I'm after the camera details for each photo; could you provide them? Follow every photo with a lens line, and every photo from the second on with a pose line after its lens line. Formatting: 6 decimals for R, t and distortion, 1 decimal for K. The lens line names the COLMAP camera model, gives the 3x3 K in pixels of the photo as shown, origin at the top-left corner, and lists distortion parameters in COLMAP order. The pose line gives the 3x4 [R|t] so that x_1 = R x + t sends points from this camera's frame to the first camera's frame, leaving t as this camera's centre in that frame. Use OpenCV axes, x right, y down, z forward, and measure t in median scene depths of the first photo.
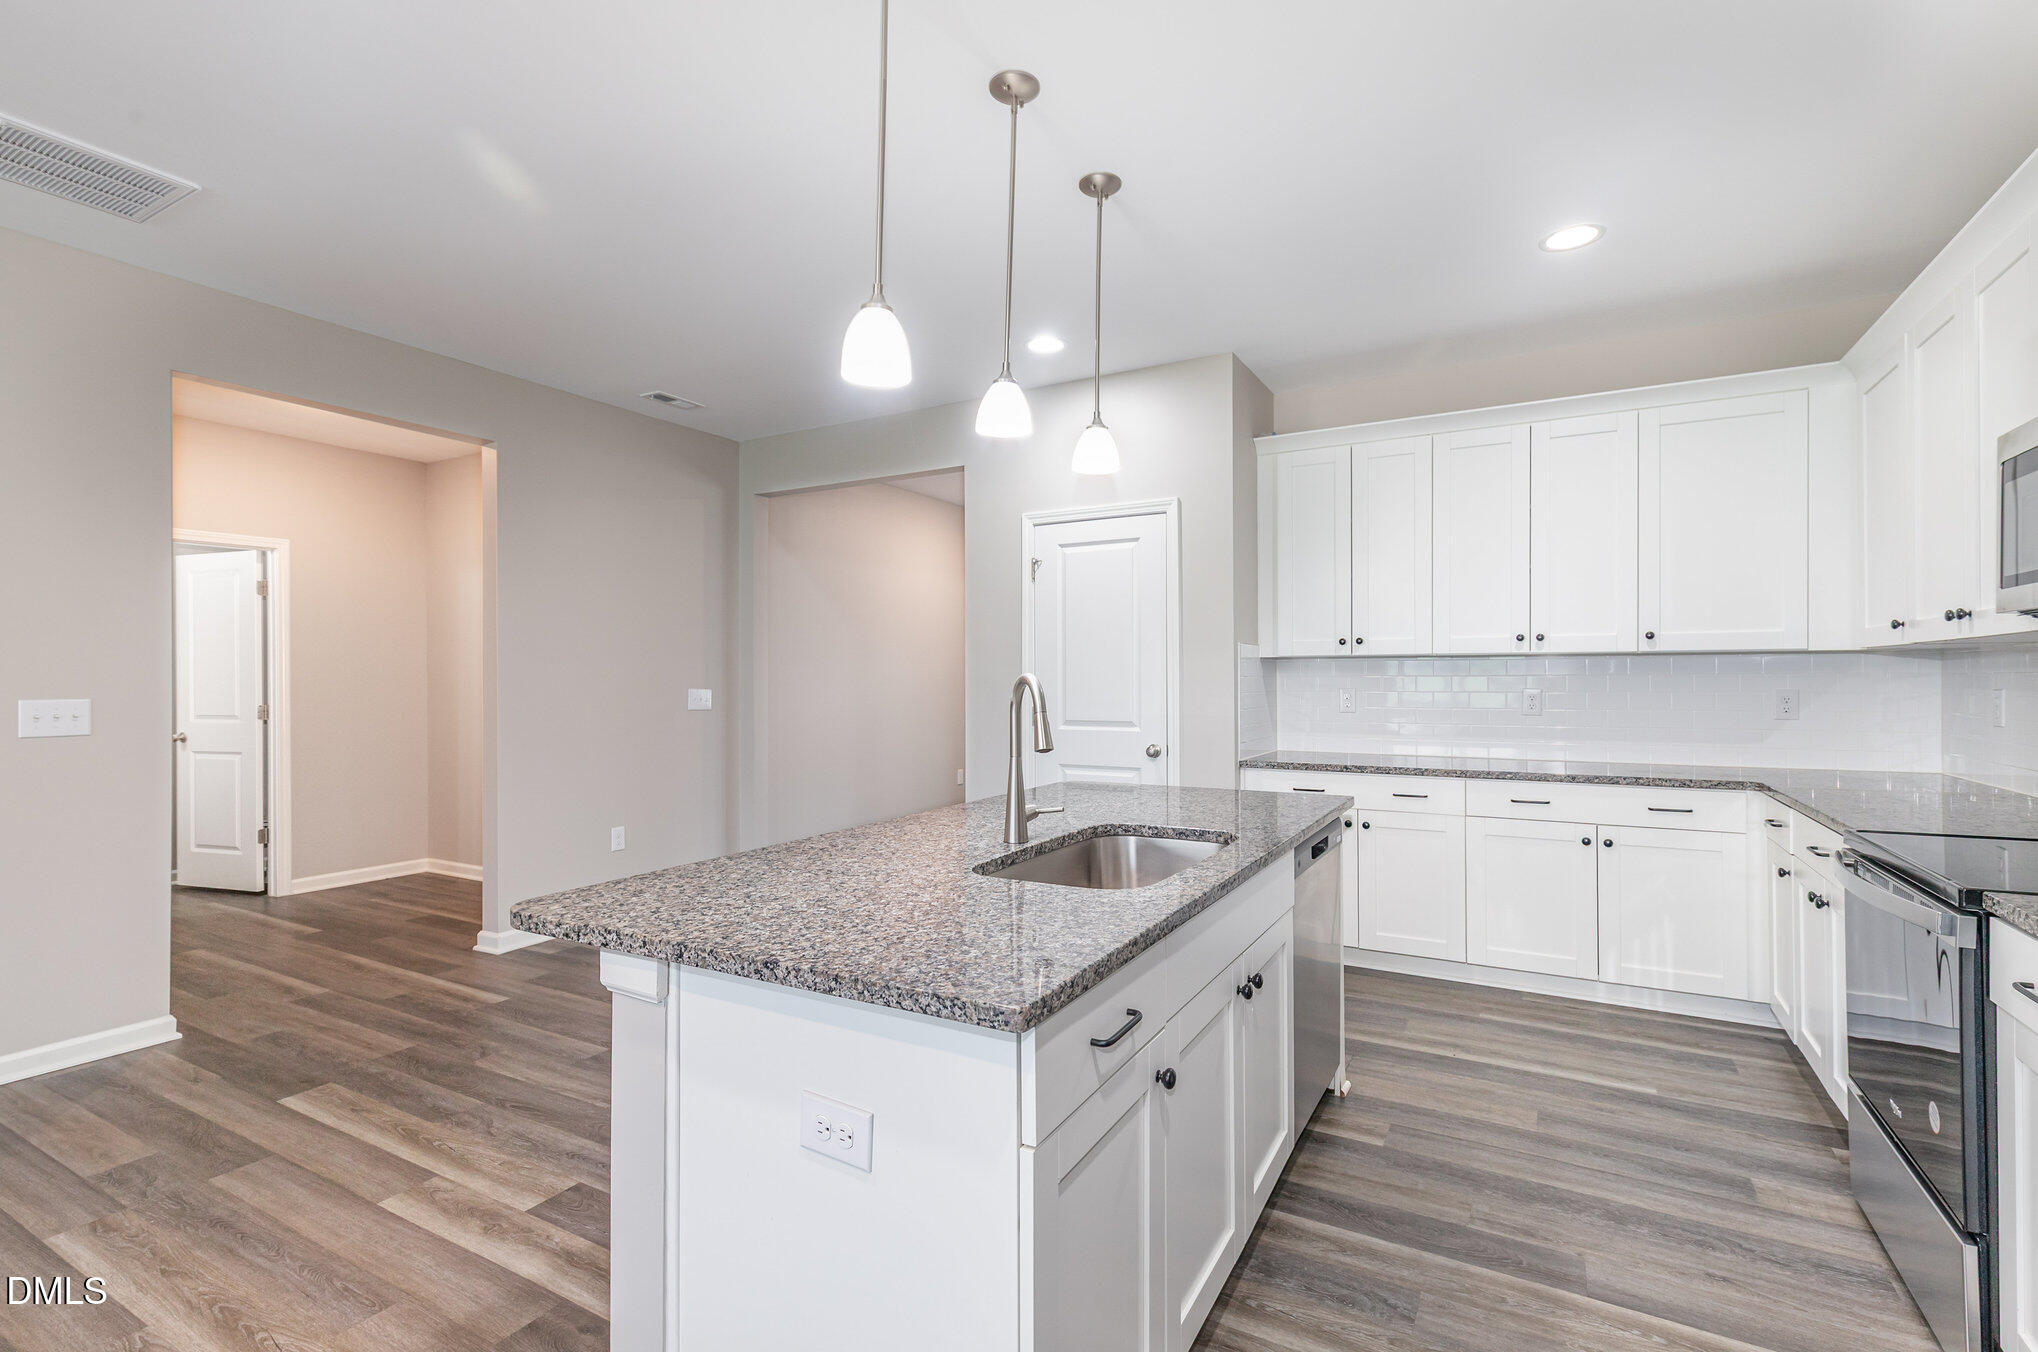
lens RADIAL K [[934.4, 0, 1026.8], [0, 934.4, 666.8], [0, 0, 1]] dist [0.010836, -0.001324]
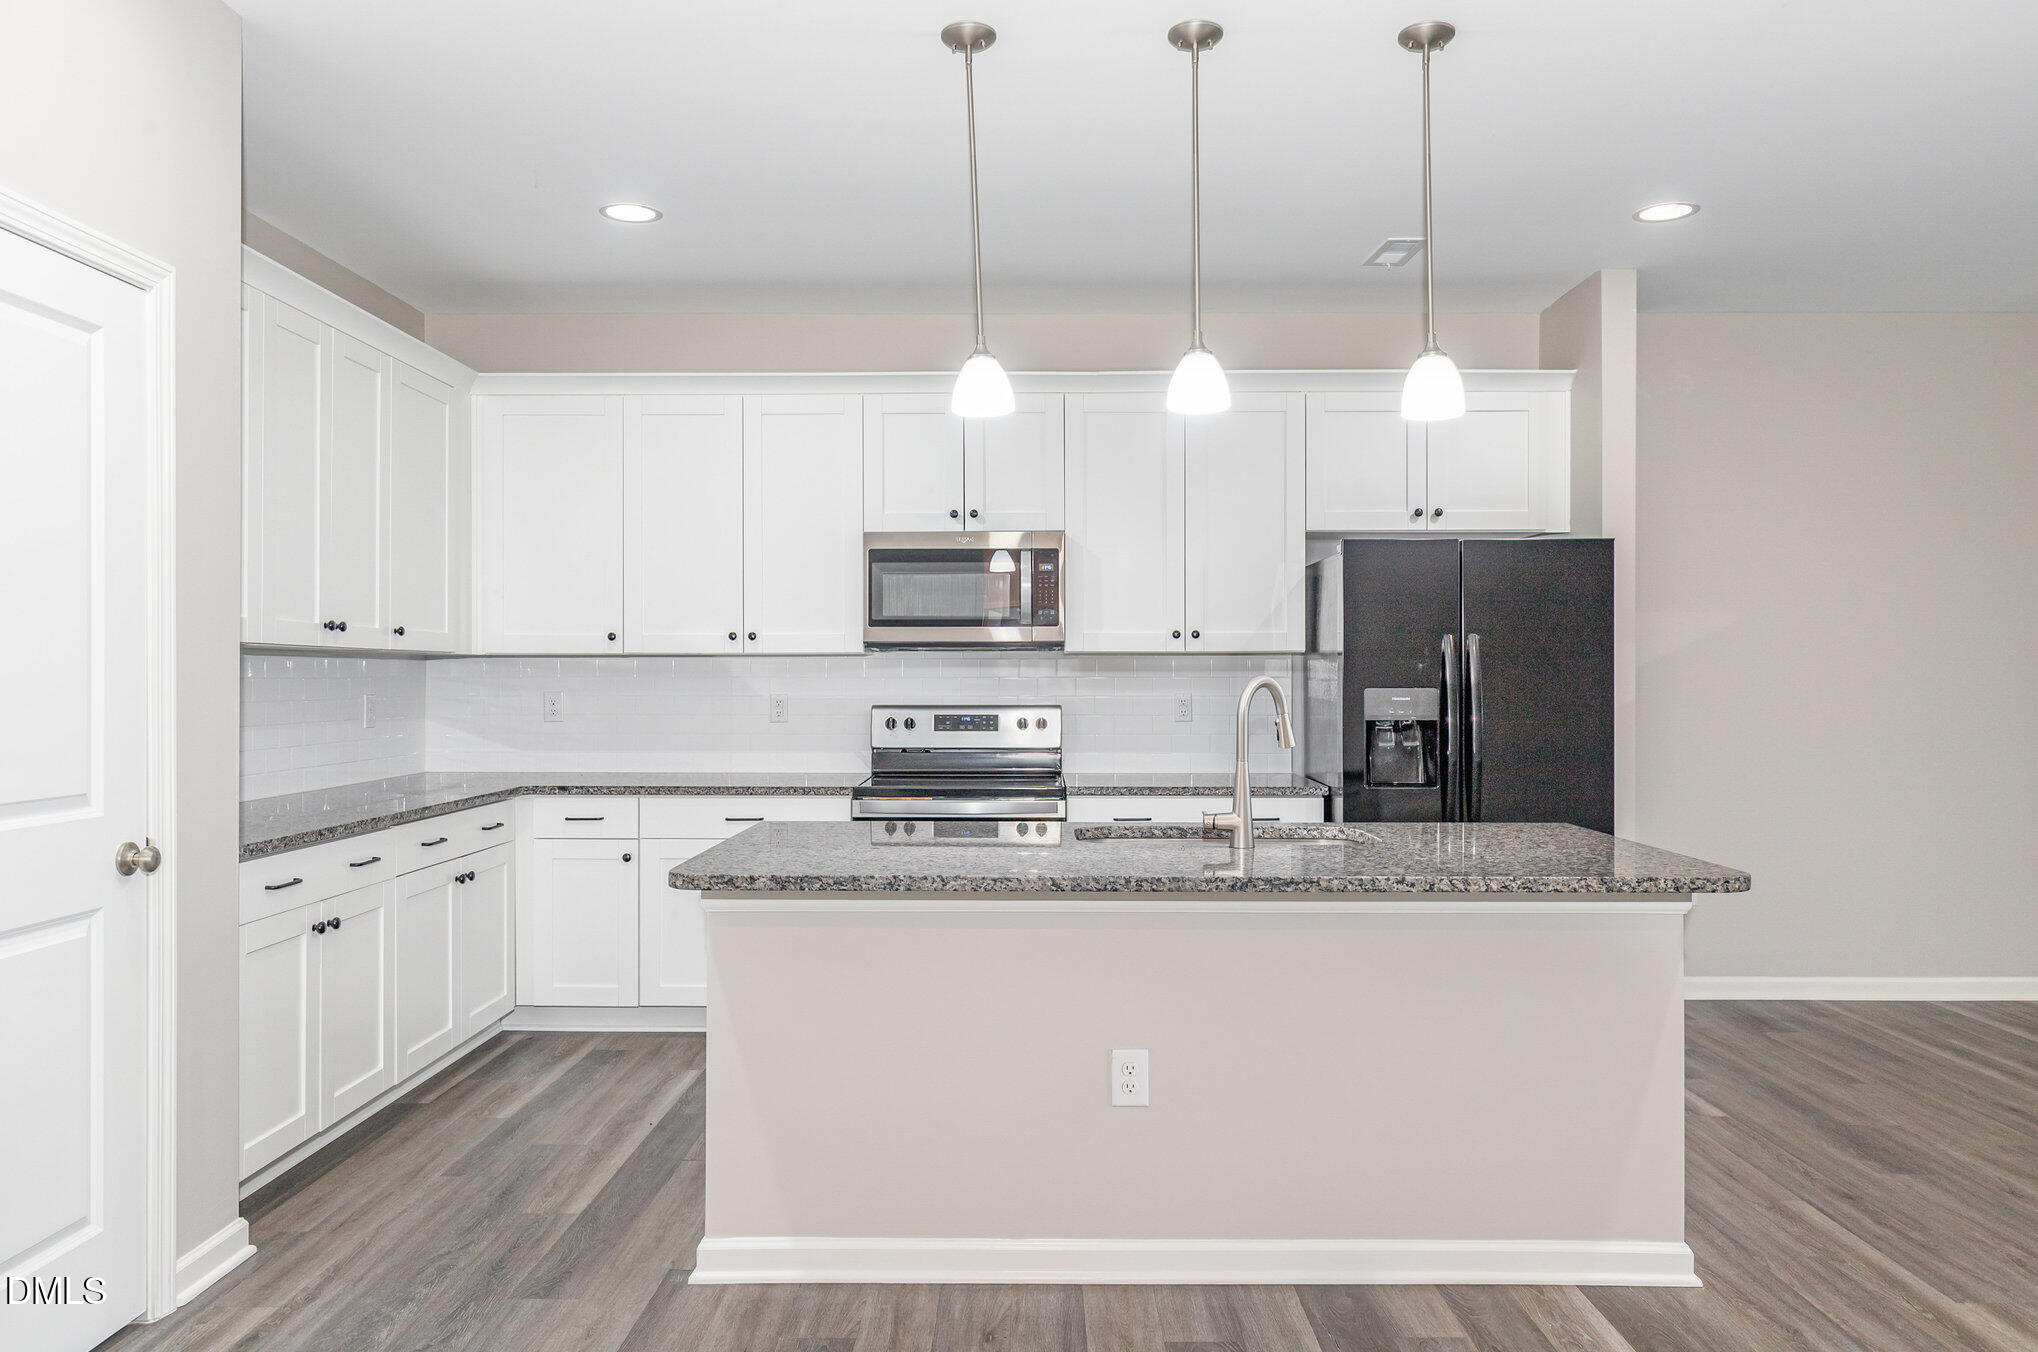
lens RADIAL K [[1394.8, 0, 1017.4], [0, 1394.8, 676.2], [0, 0, 1]] dist [0.009138, -0.007908]
pose [[-0.479256, 0.003419, 0.877669, -0.934800], [-0.009192, 0.999918, -0.008915, 0.017587], [-0.877627, -0.012340, -0.479185, 1.505875]]
